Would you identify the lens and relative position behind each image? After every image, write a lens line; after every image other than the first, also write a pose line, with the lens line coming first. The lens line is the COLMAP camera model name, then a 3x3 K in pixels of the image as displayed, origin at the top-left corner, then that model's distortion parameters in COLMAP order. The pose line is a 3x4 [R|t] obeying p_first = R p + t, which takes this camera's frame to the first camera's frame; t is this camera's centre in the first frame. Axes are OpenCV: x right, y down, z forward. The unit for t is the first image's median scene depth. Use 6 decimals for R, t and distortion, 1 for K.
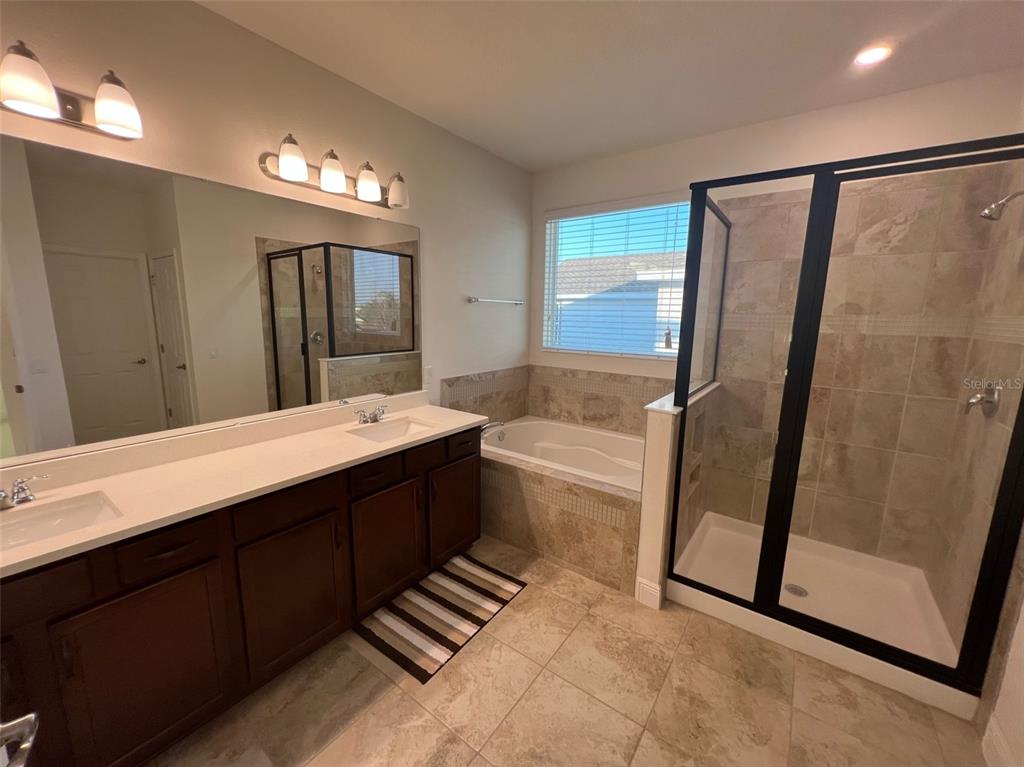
lens RADIAL K [[408.7, 0, 512.0], [0, 408.7, 383.5], [0, 0, 1]] dist [-0.000815, 0.000253]
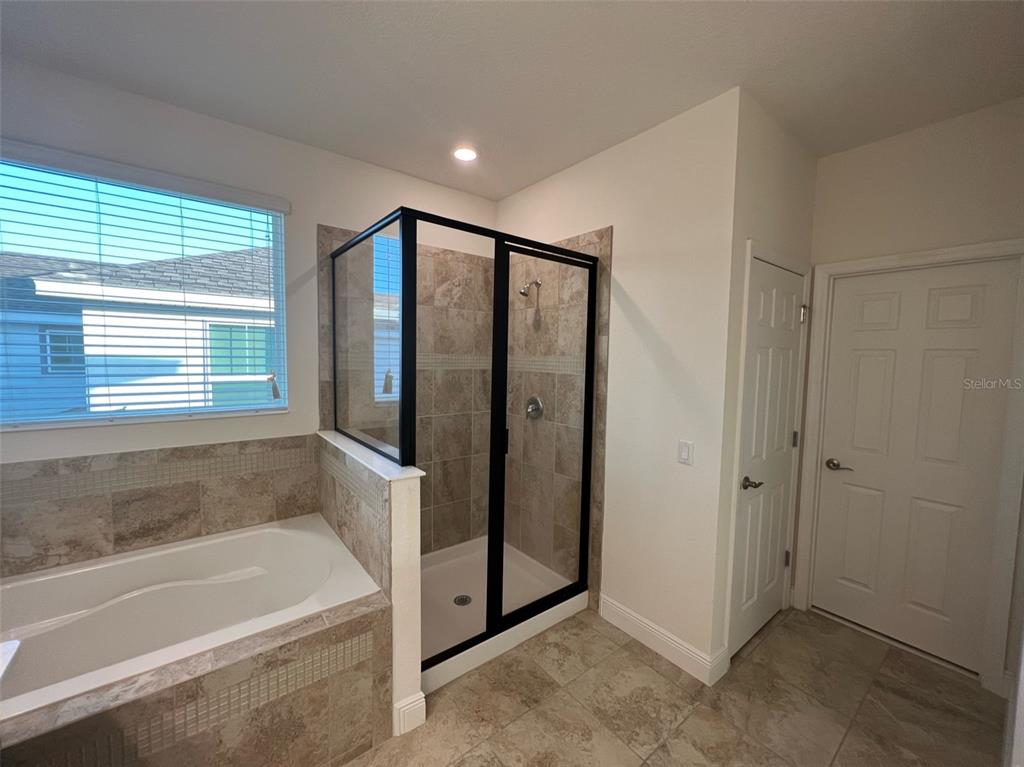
lens RADIAL K [[408.7, 0, 512.0], [0, 408.7, 383.5], [0, 0, 1]] dist [-0.000815, 0.000253]
pose [[0.274346, -0.078525, 0.958419, -0.284674], [0.151726, 0.987711, 0.037494, -0.096205], [-0.949586, 0.135131, 0.282889, 0.474127]]
